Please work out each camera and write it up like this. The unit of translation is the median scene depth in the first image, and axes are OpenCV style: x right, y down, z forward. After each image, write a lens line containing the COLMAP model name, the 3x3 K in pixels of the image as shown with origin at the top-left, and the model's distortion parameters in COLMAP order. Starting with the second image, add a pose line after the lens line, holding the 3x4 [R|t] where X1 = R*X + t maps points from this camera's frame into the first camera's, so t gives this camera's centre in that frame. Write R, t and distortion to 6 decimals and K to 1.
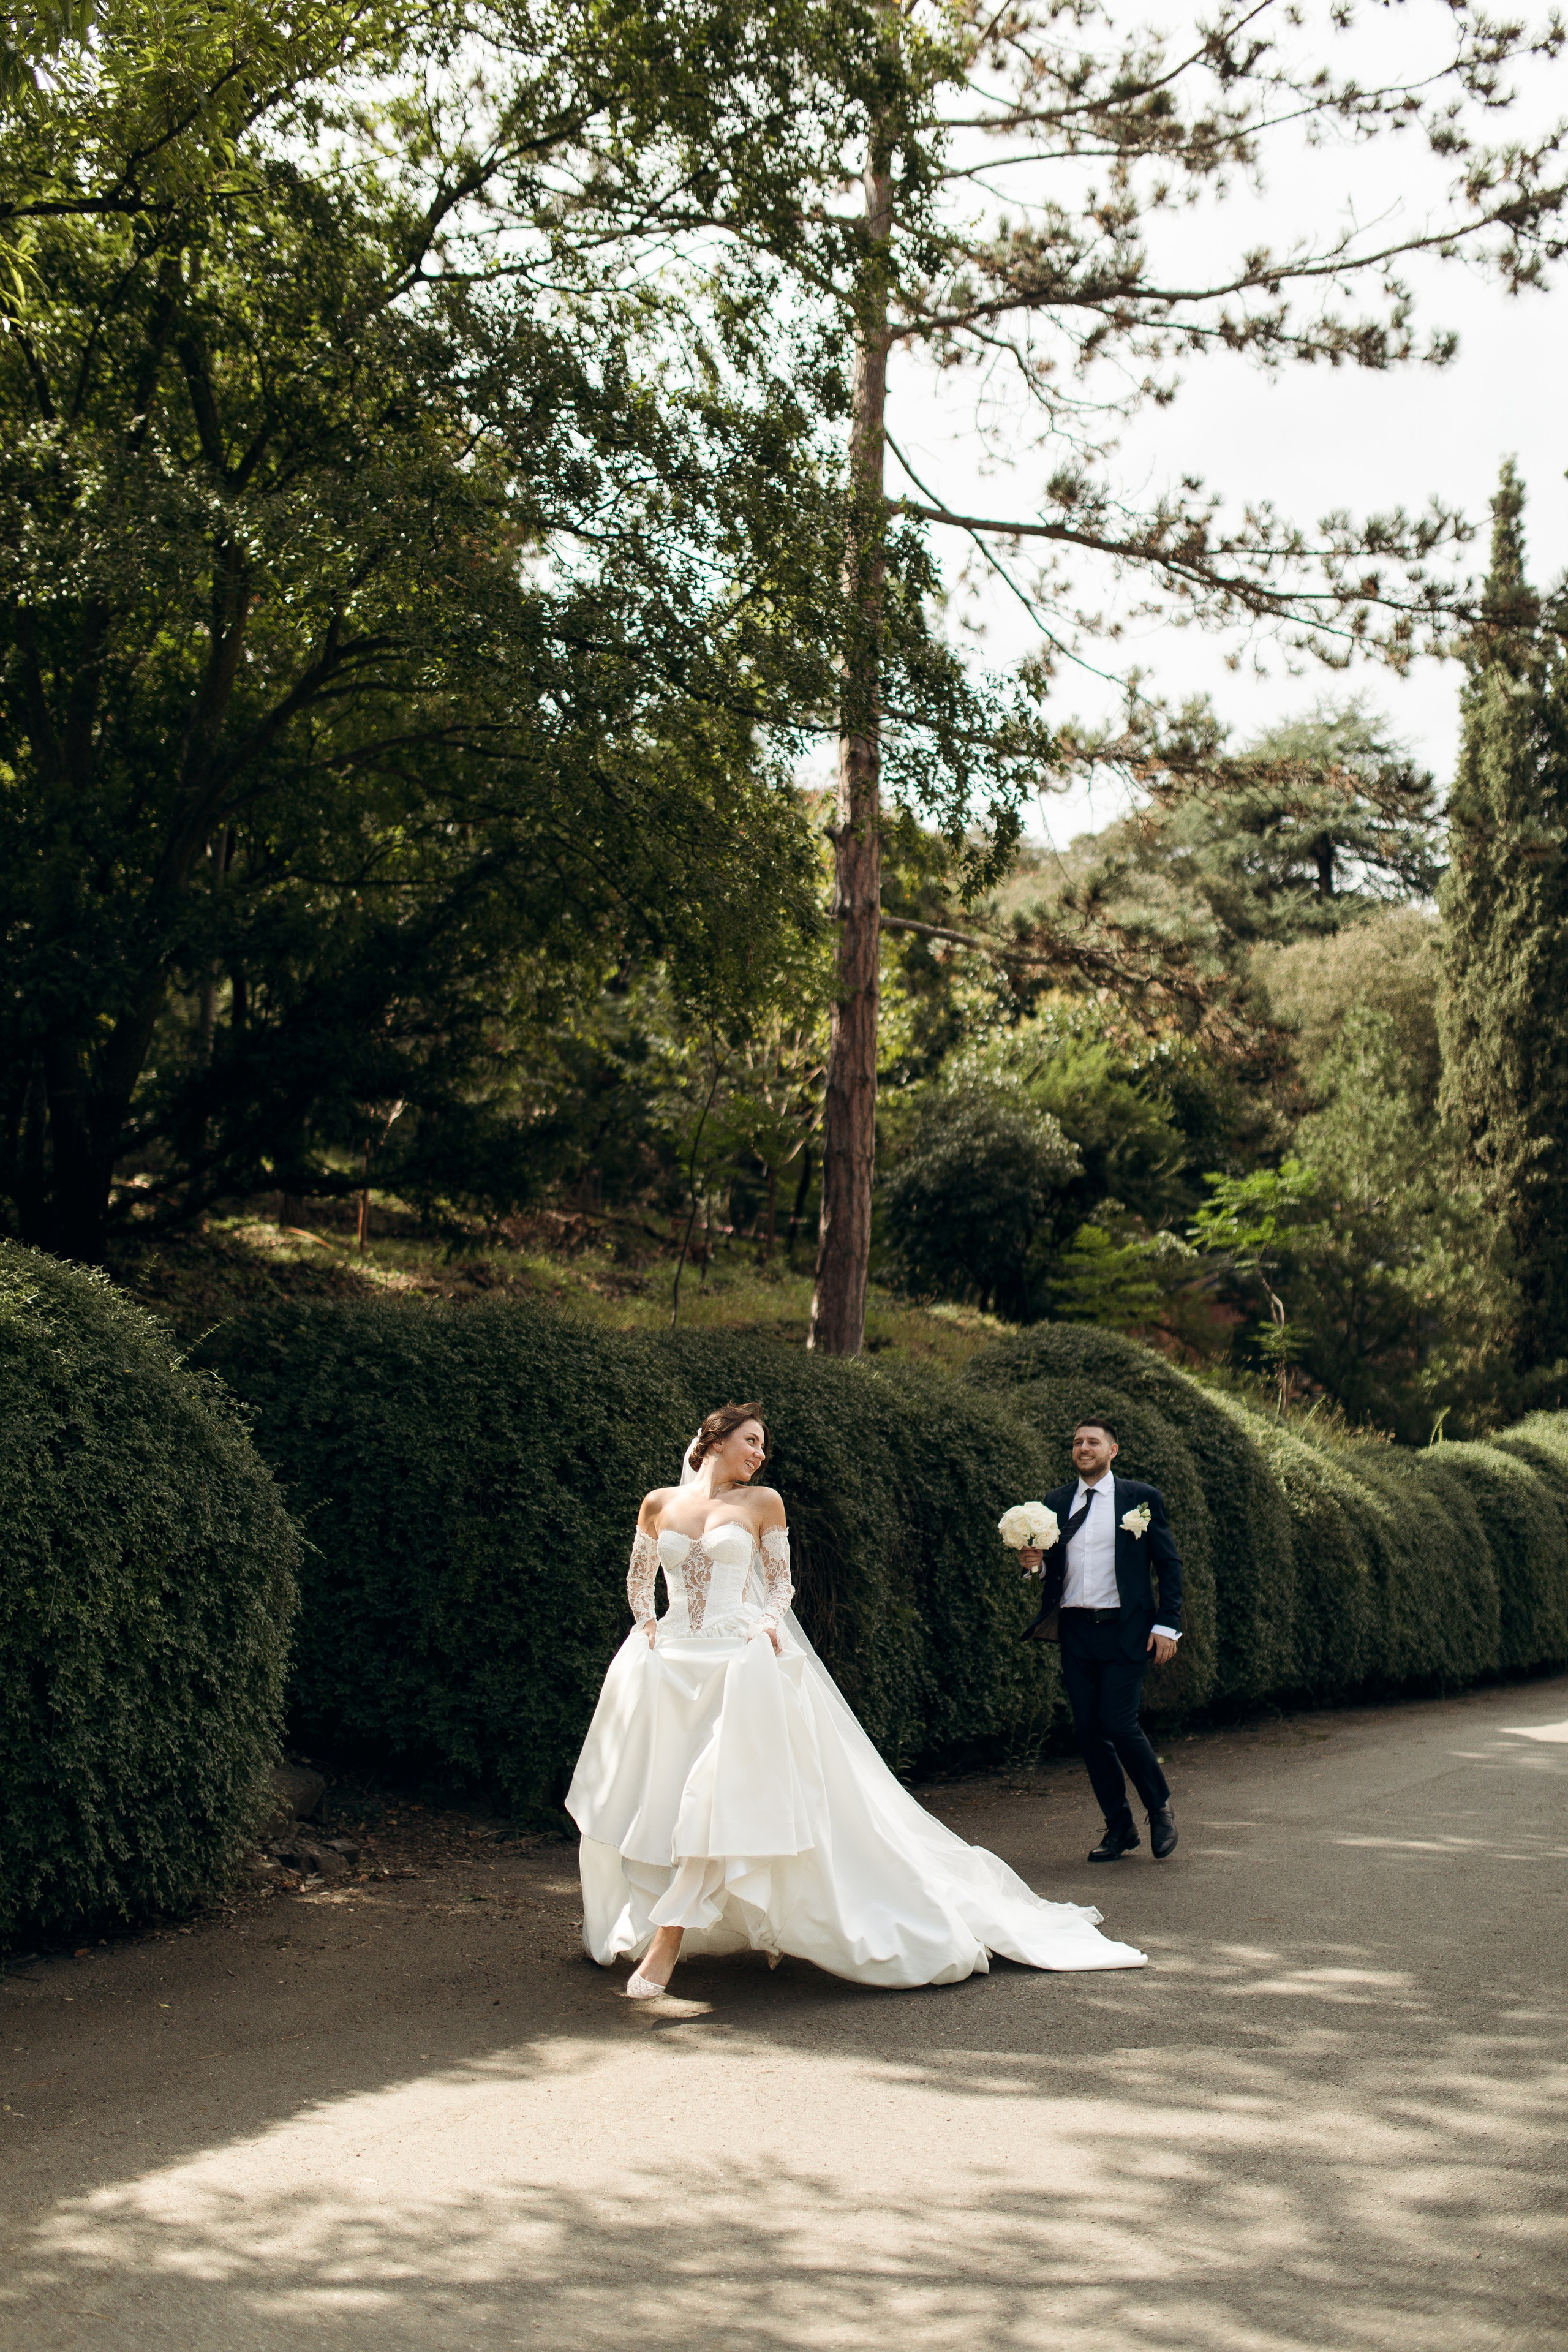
lens RADIAL K [[2196.7, 0, 835.9], [0, 2196.7, 1170.9], [0, 0, 1]] dist [-0.002086, -0.003000]
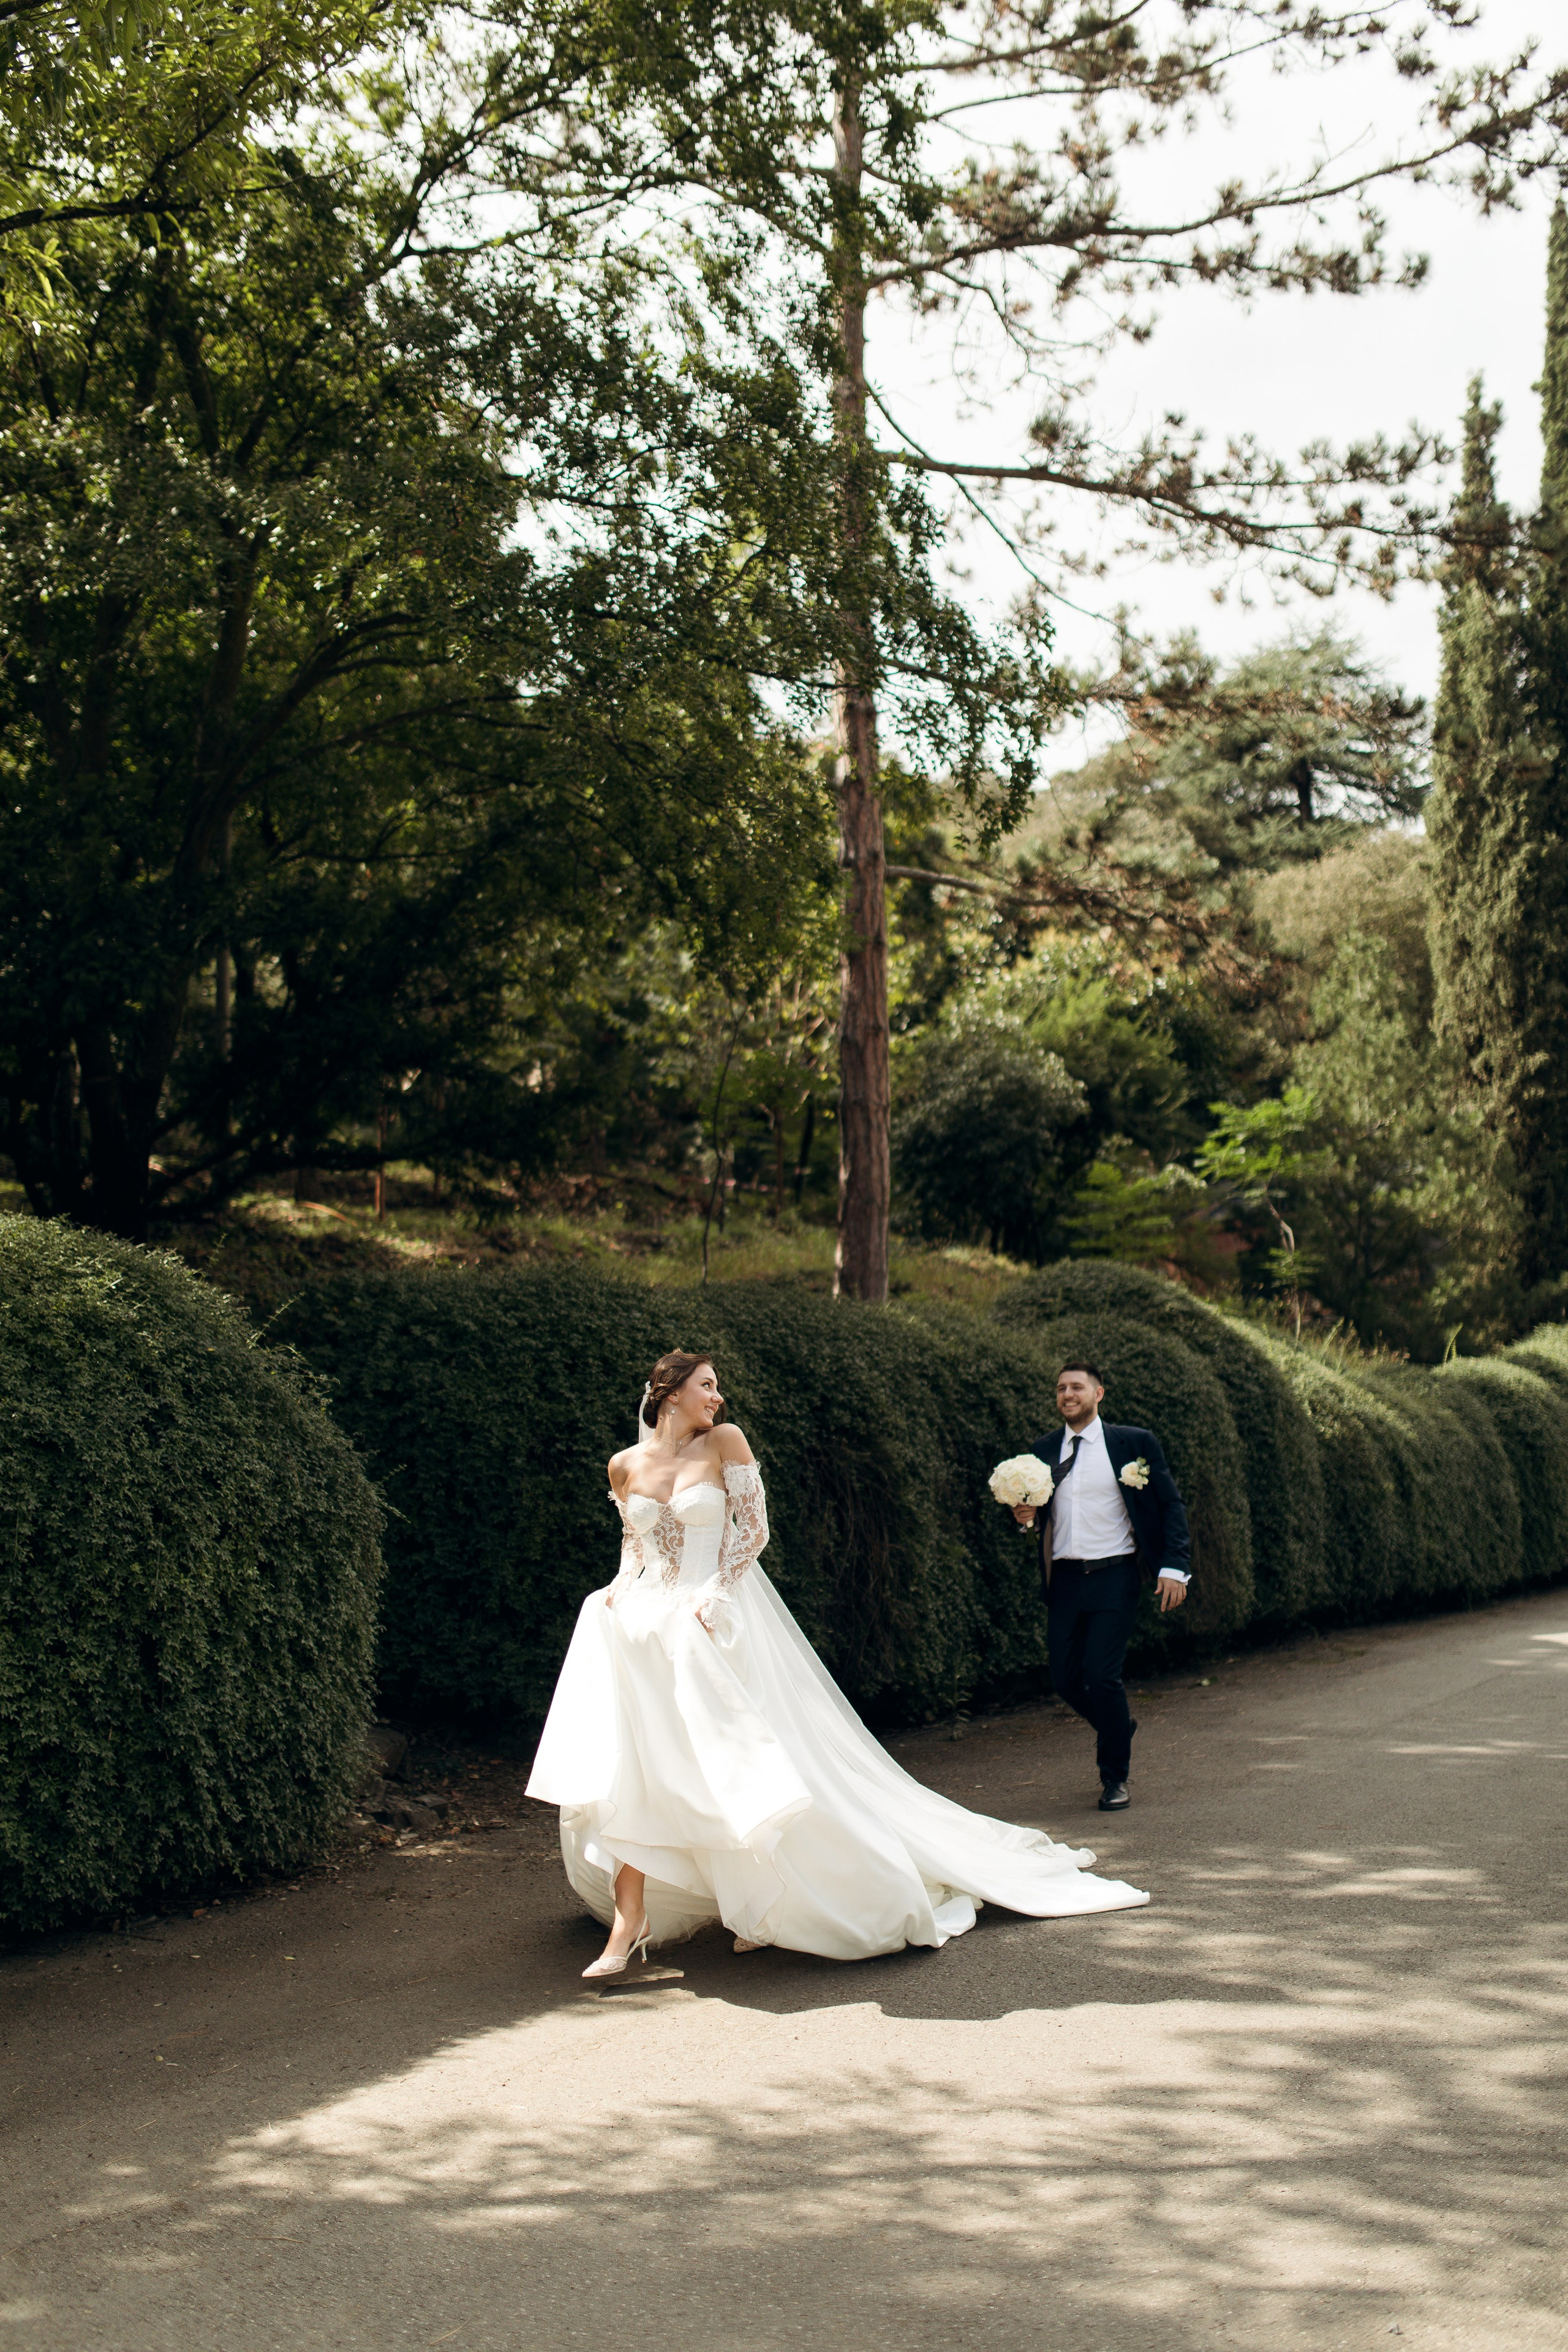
lens RADIAL K [[2196.7, 0, 835.9], [0, 2196.7, 1170.9], [0, 0, 1]] dist [-0.002086, -0.003000]
pose [[0.998830, -0.048143, 0.004471, -0.012532], [0.048024, 0.998566, 0.023657, -0.001024], [-0.005603, -0.023414, 0.999710, -0.010428]]
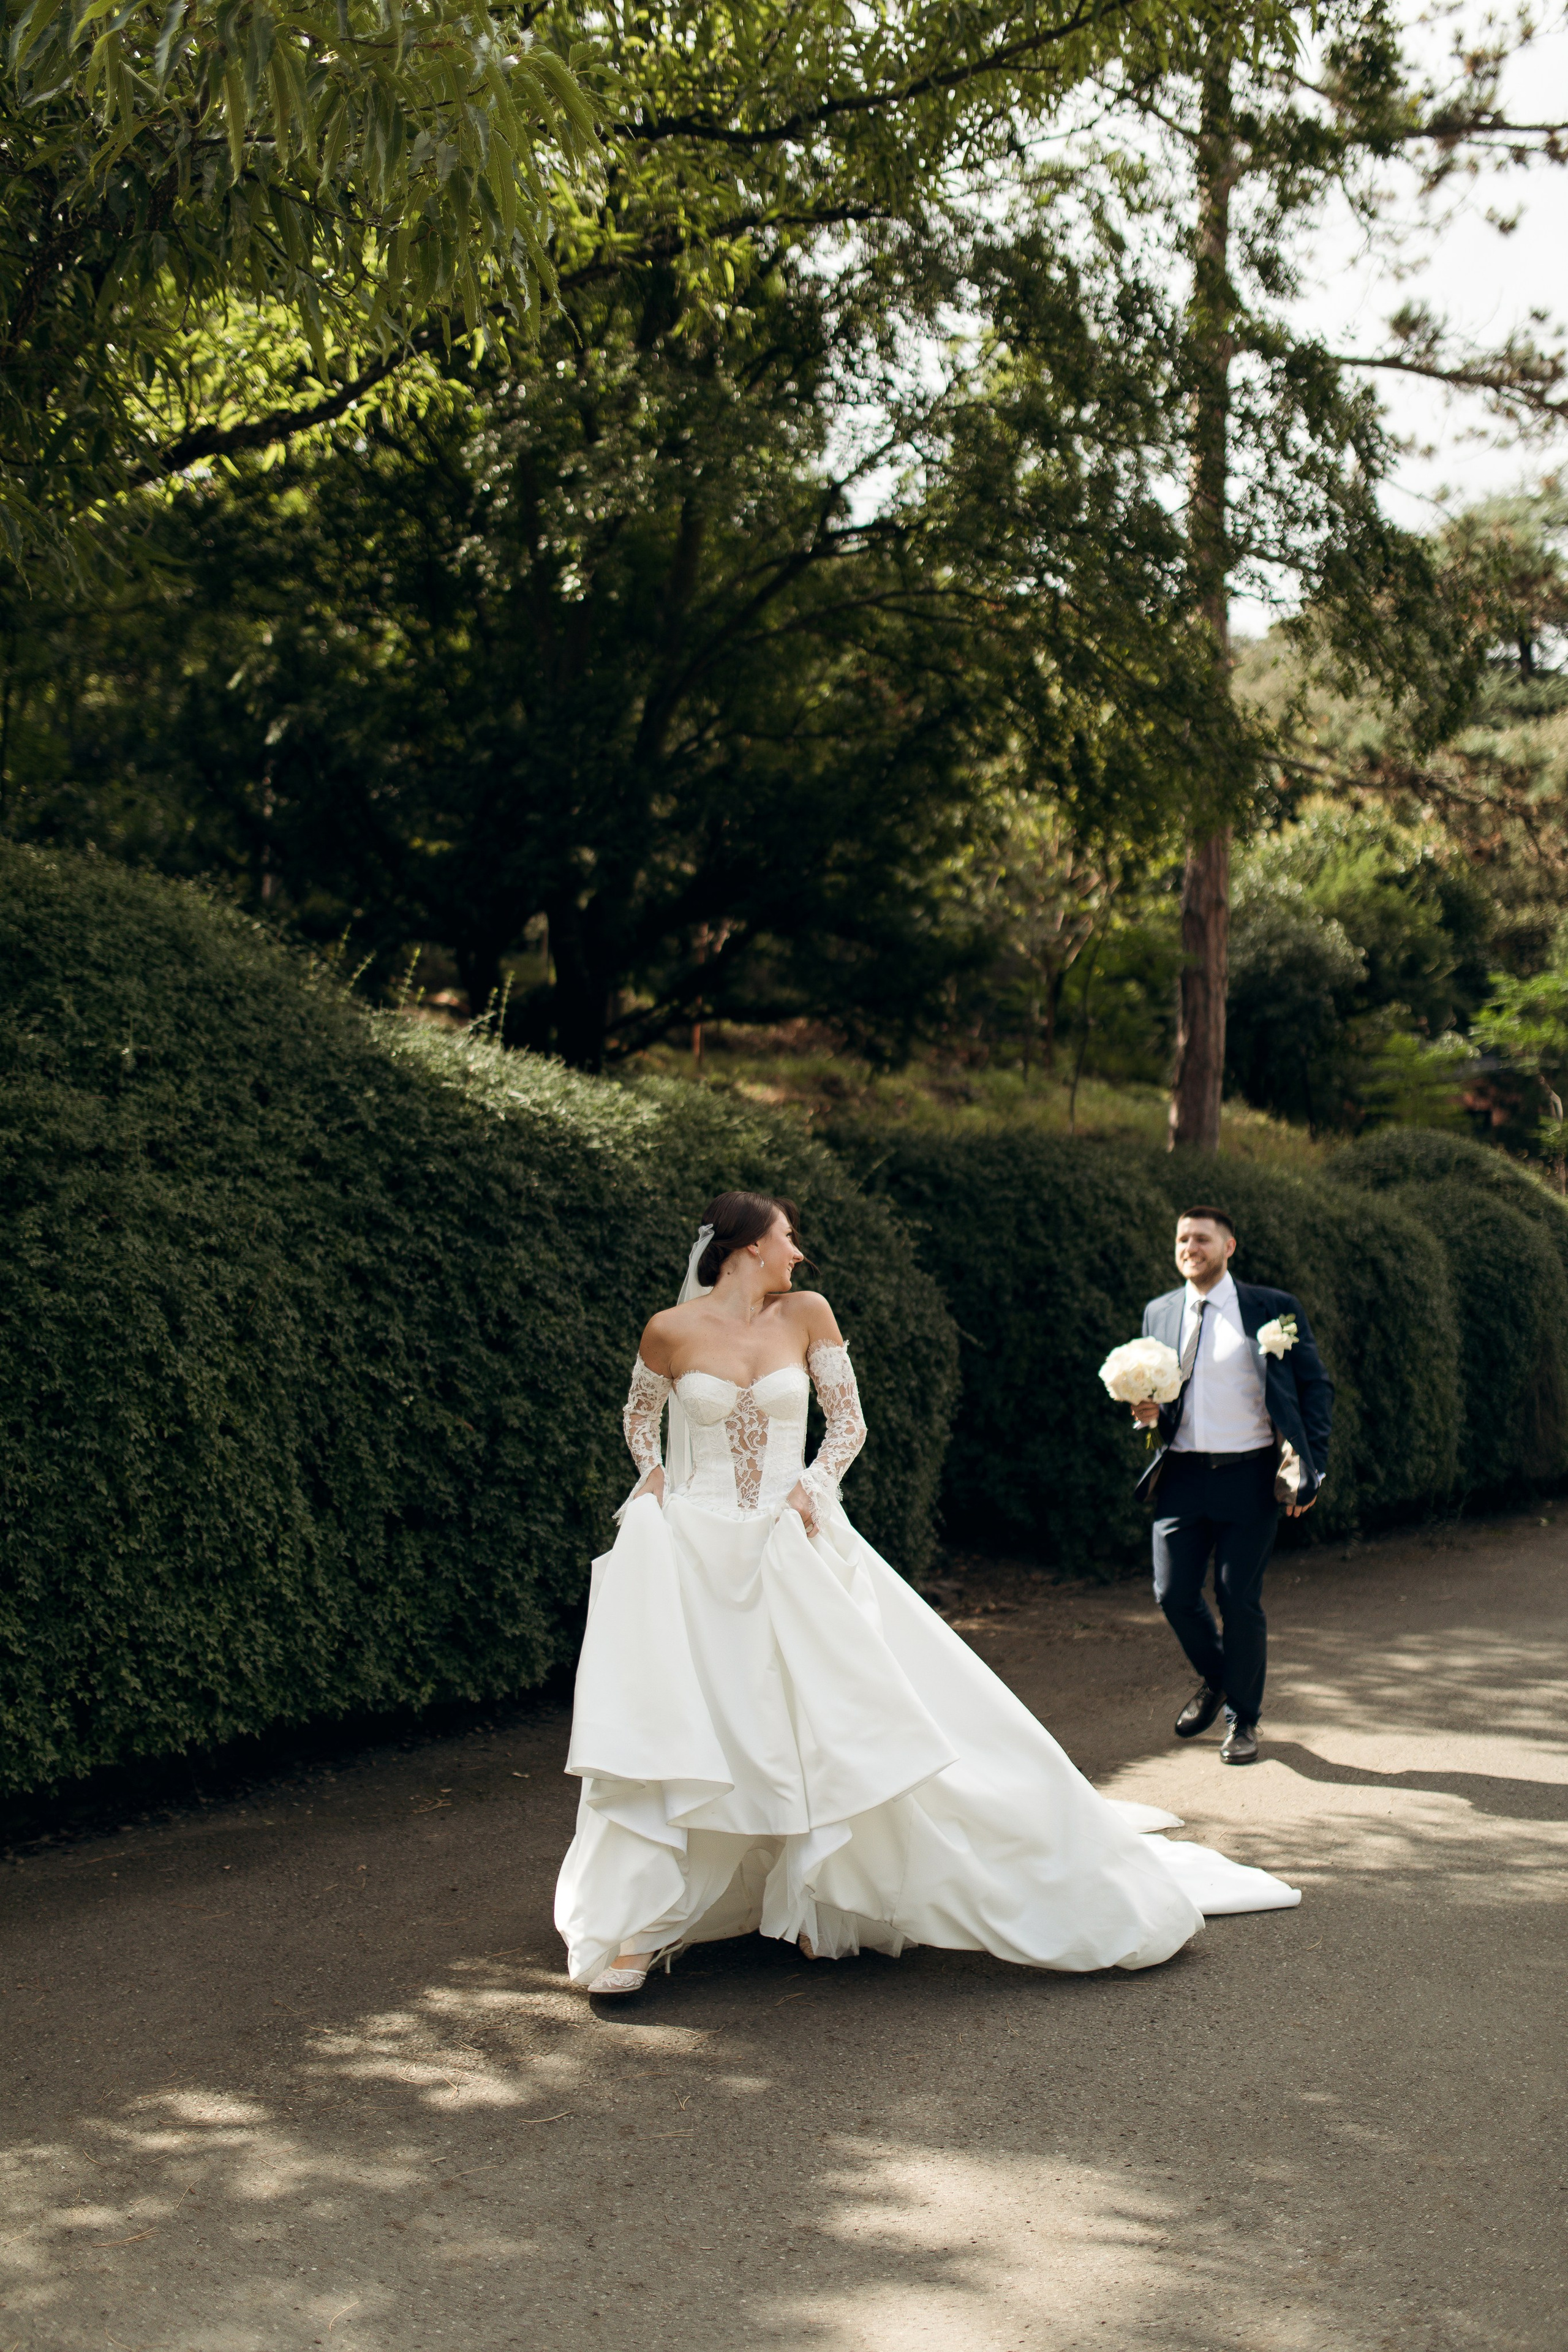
lens RADIAL K [[2204.2, 0, 832.3], [0, 2204.2, 1173.3], [0, 0, 1]] dist [0.003490, 0.001954]
pose [[0.997854, -0.012458, -0.064285, -0.100325], [0.018627, 0.995180, 0.096278, -0.016195], [0.062776, -0.097269, 0.993276, -0.085436]]
